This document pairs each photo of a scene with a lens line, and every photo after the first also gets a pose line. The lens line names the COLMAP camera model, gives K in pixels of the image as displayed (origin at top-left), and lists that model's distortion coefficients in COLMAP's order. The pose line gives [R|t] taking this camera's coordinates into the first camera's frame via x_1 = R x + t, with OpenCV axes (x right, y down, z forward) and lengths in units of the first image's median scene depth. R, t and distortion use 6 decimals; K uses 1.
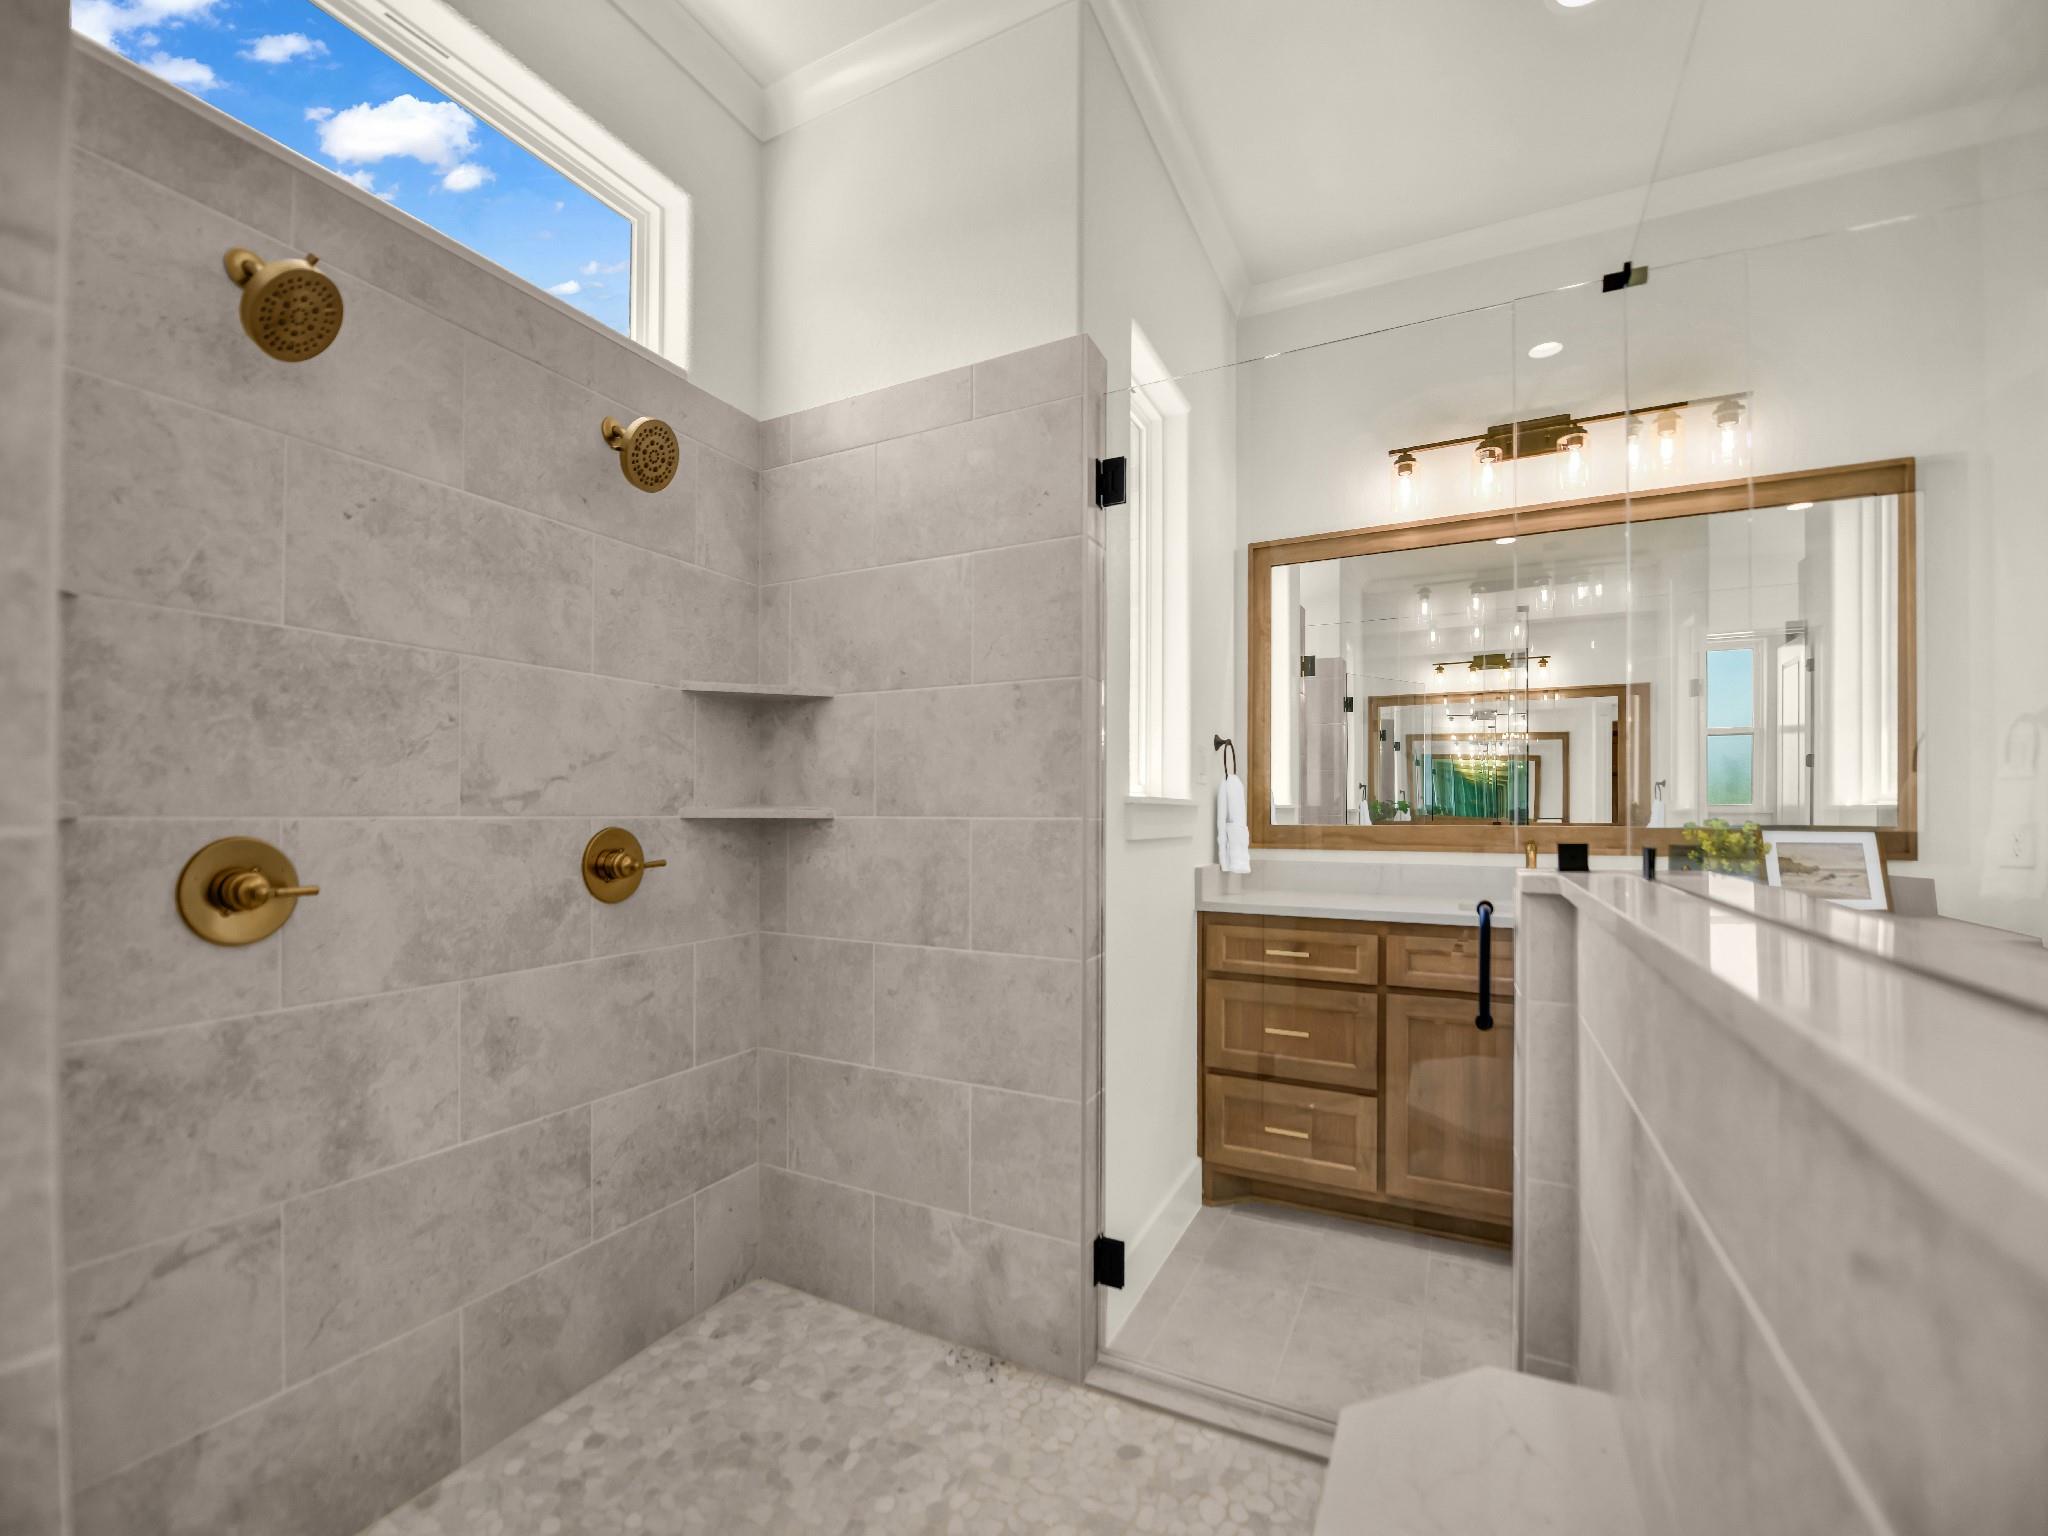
lens RADIAL K [[850.9, 0, 1034.4], [0, 850.9, 791.6], [0, 0, 1]] dist [-0.003704, -0.000500]
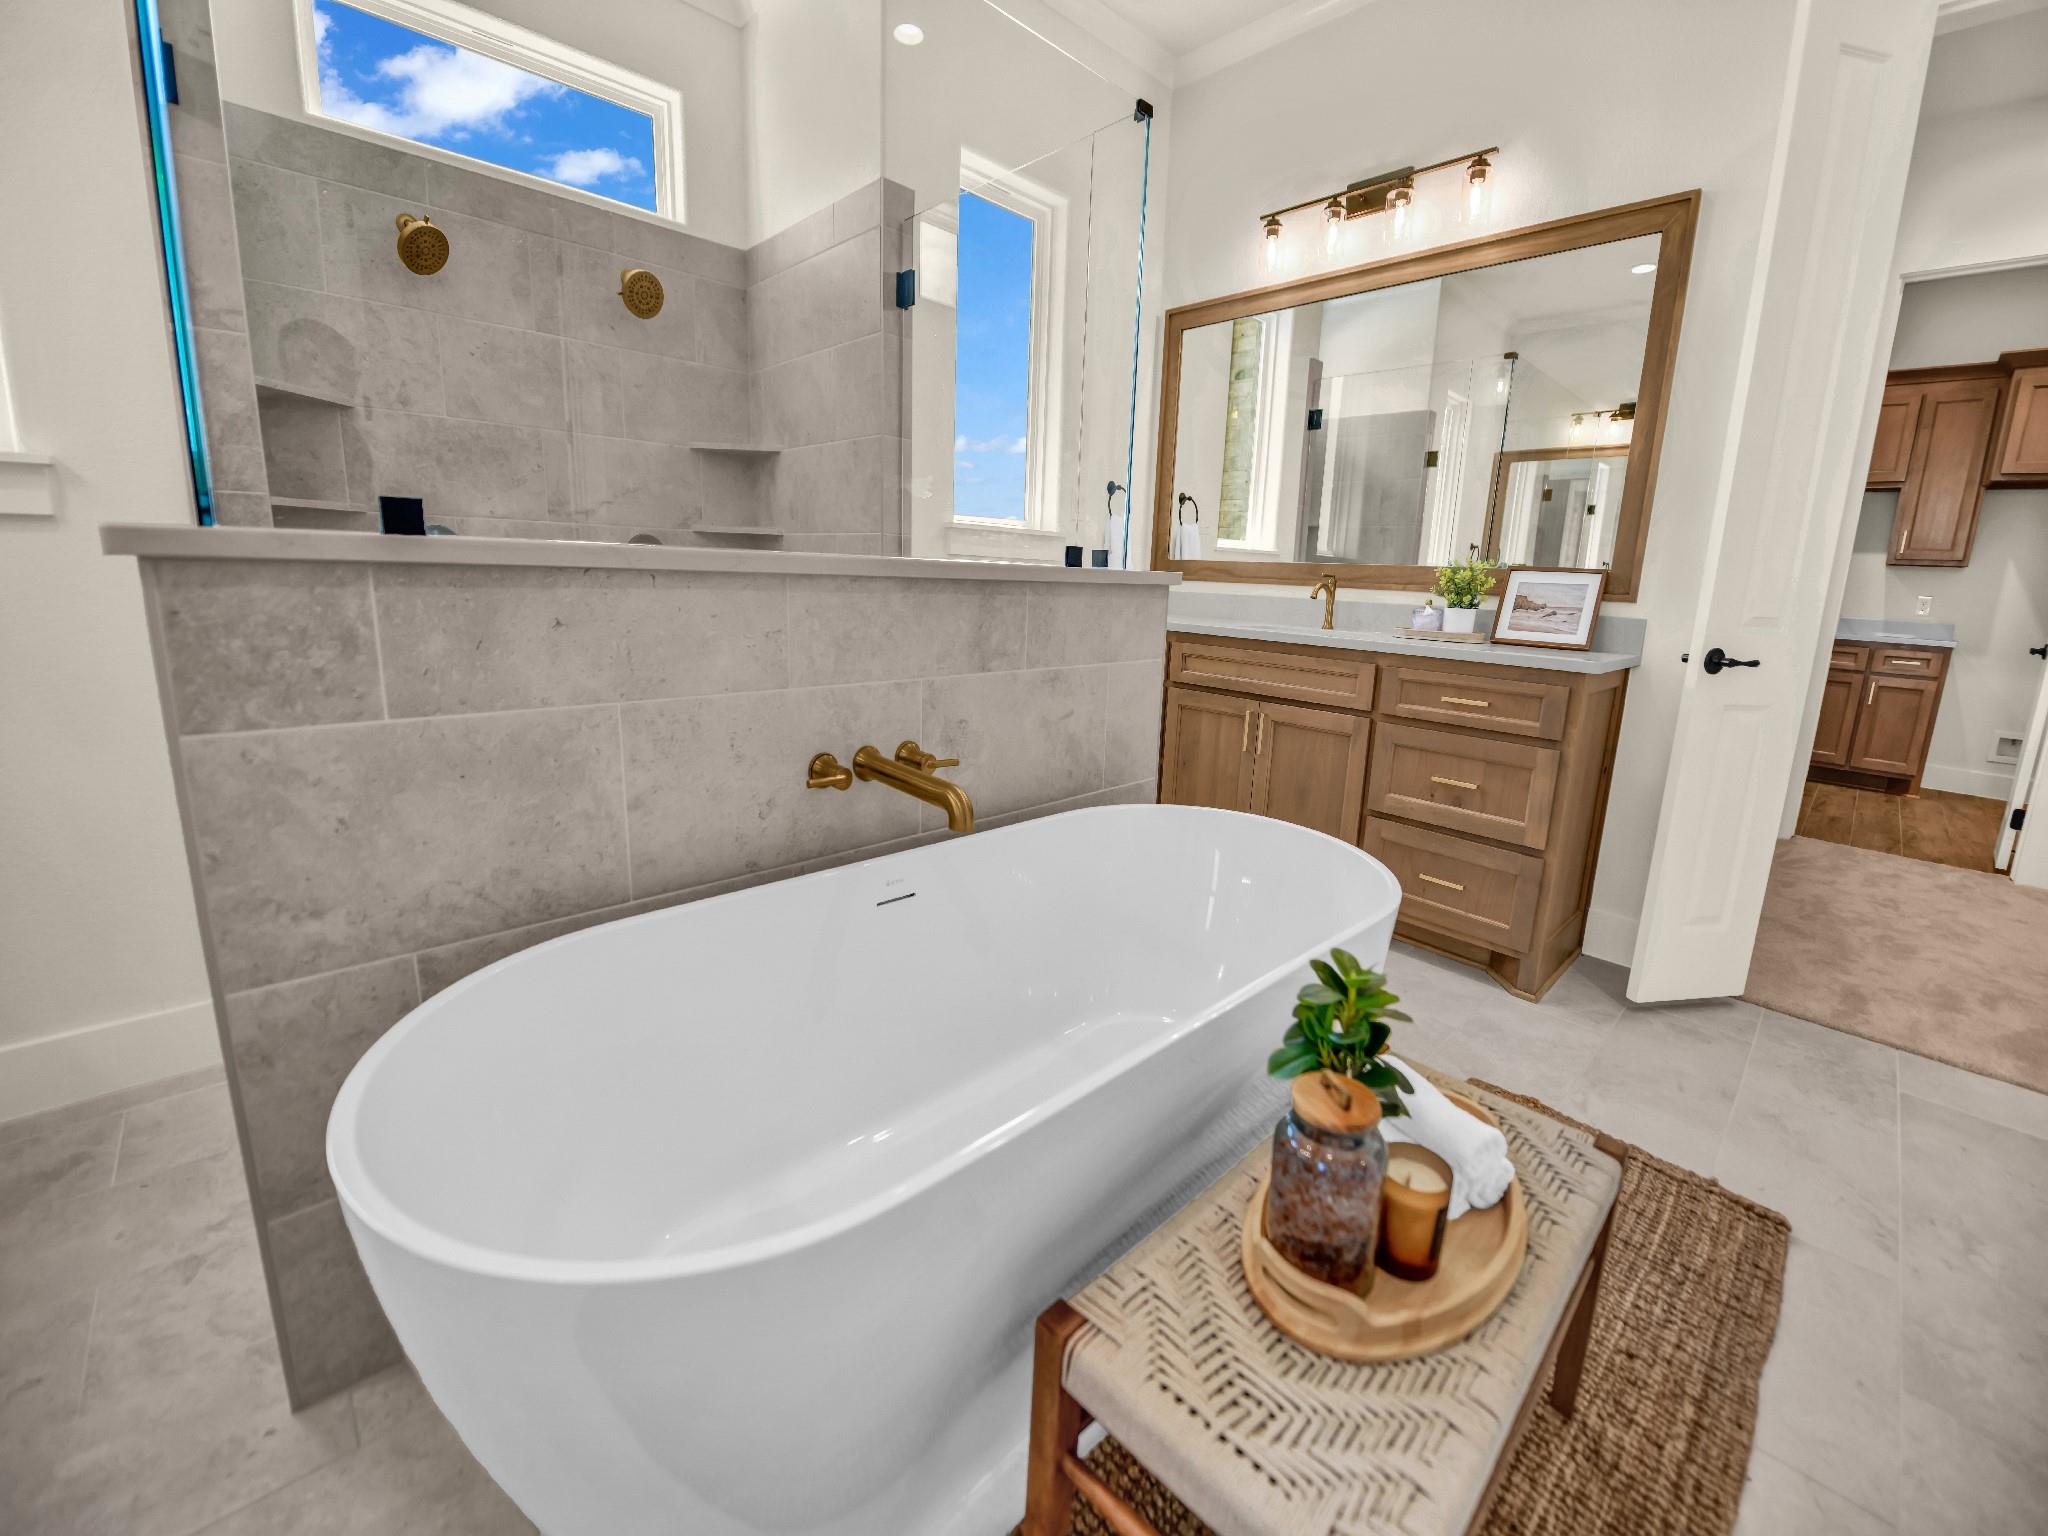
lens RADIAL K [[821.5, 0, 1028.9], [0, 821.5, 726.5], [0, 0, 1]] dist [-0.017173, 0.000175]
pose [[0.938637, 0.101825, -0.329535, 0.751297], [-0.031449, 0.976715, 0.212224, 0.044485], [0.343471, -0.188837, 0.919983, -0.284074]]
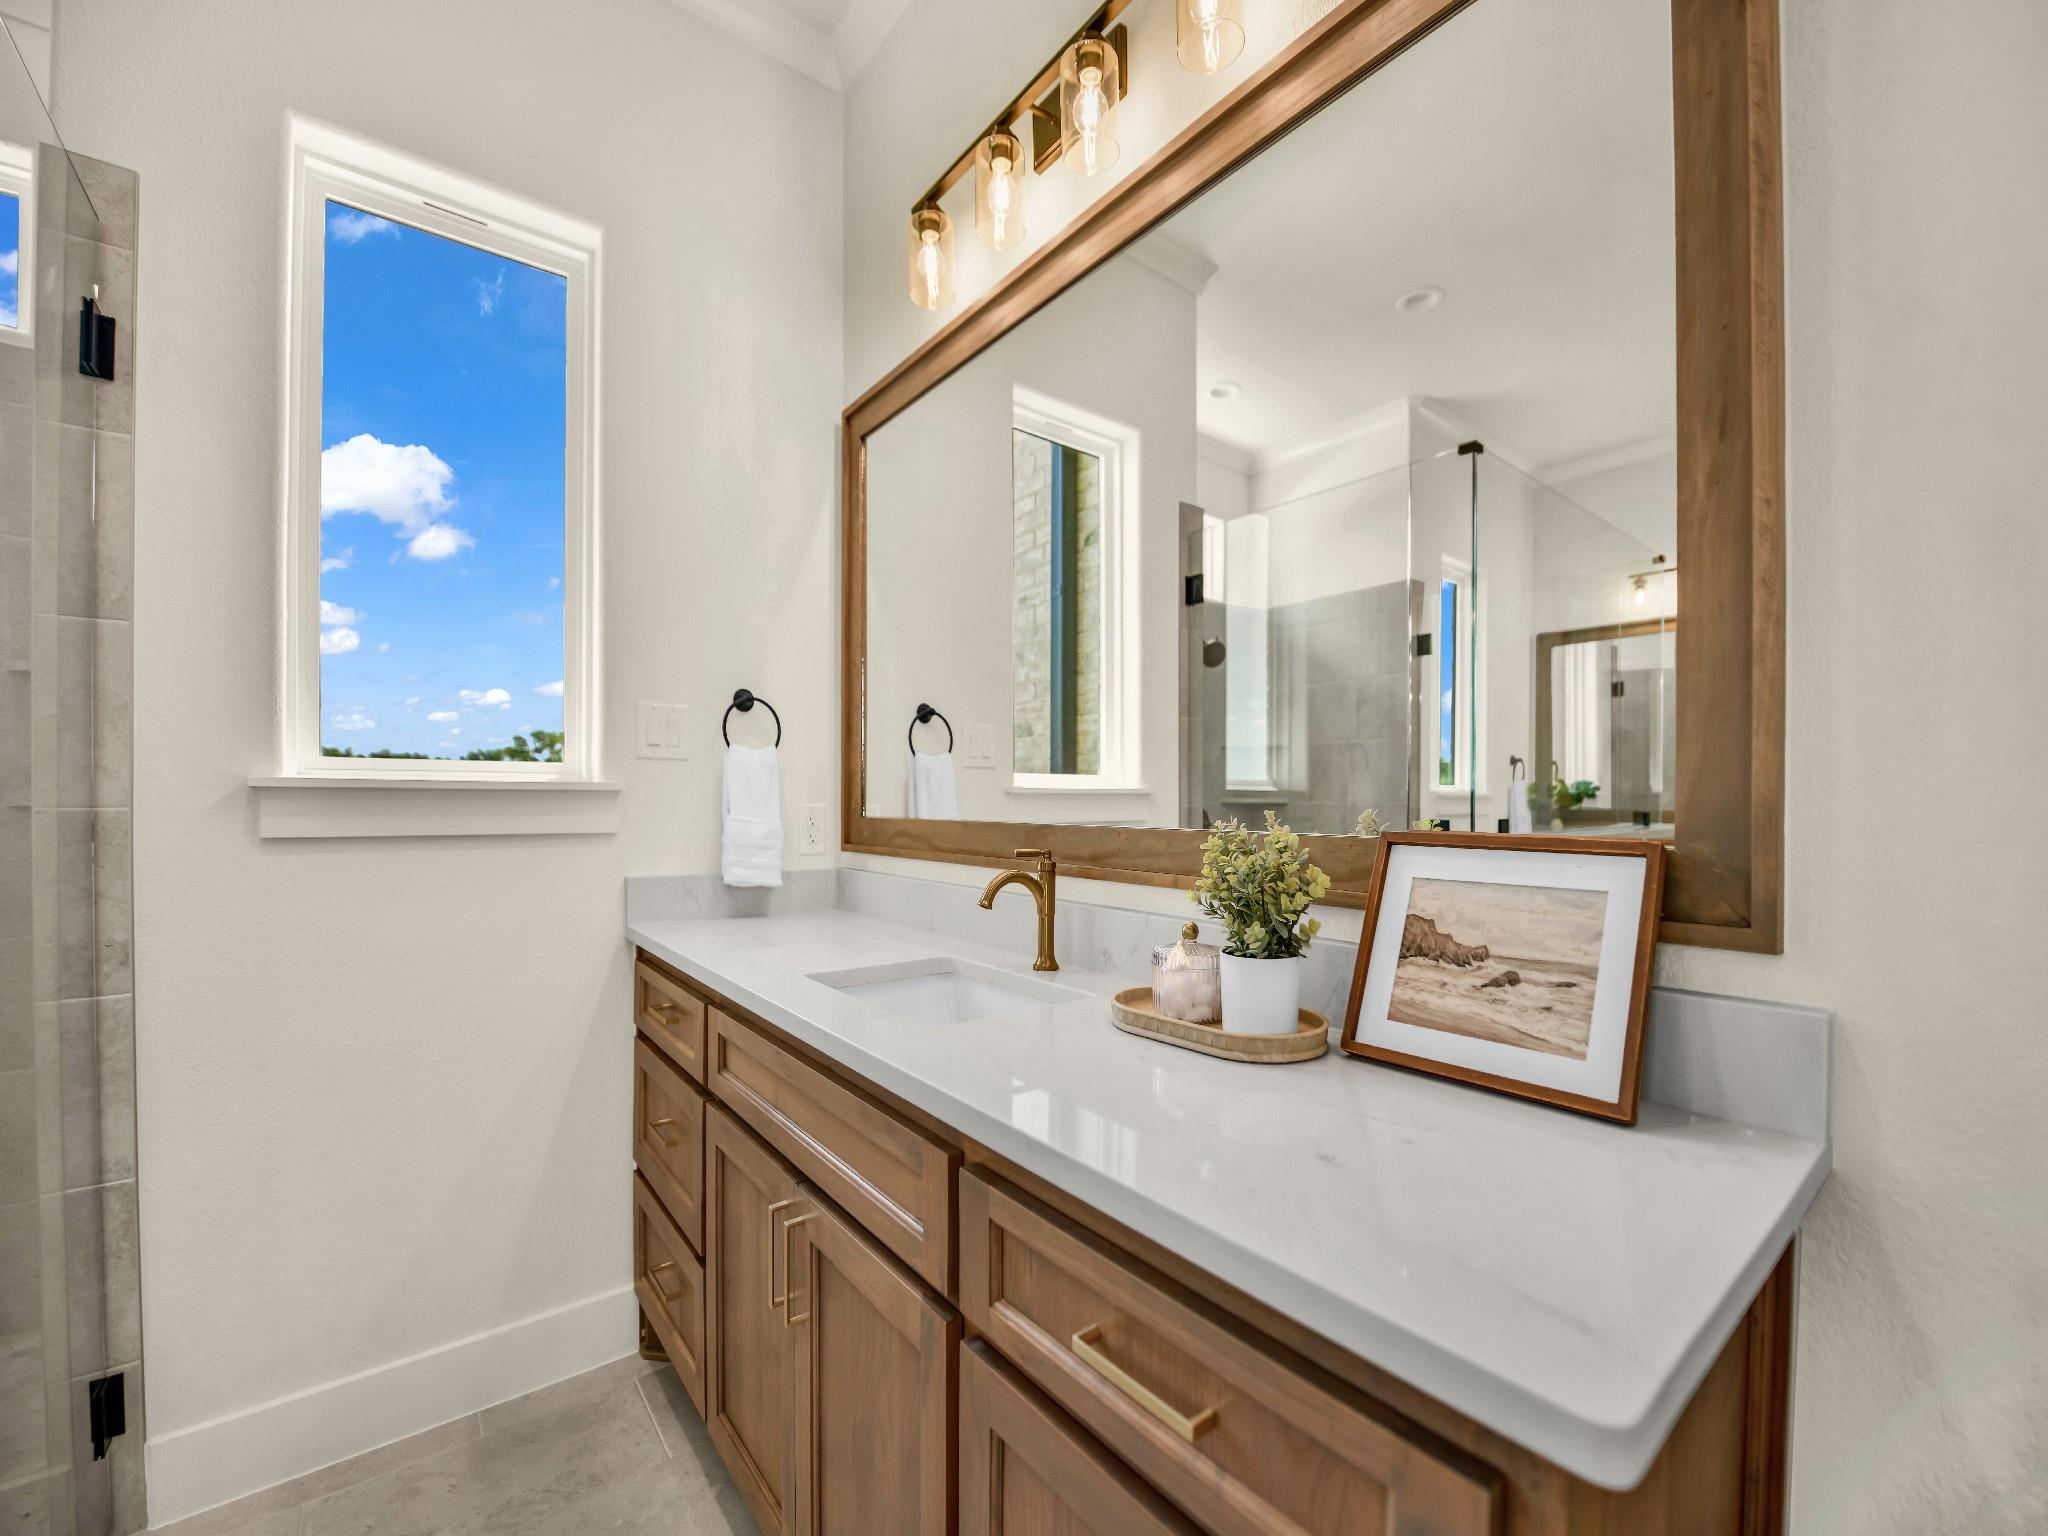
lens RADIAL K [[840.0, 0, 1026.3], [0, 840.0, 803.5], [0, 0, 1]] dist [-0.026844, -0.000146]
pose [[0.899511, 0.002390, -0.436891, 1.032798], [0.010036, 0.999608, 0.026130, 0.016562], [0.436782, -0.027889, 0.899135, 0.677855]]
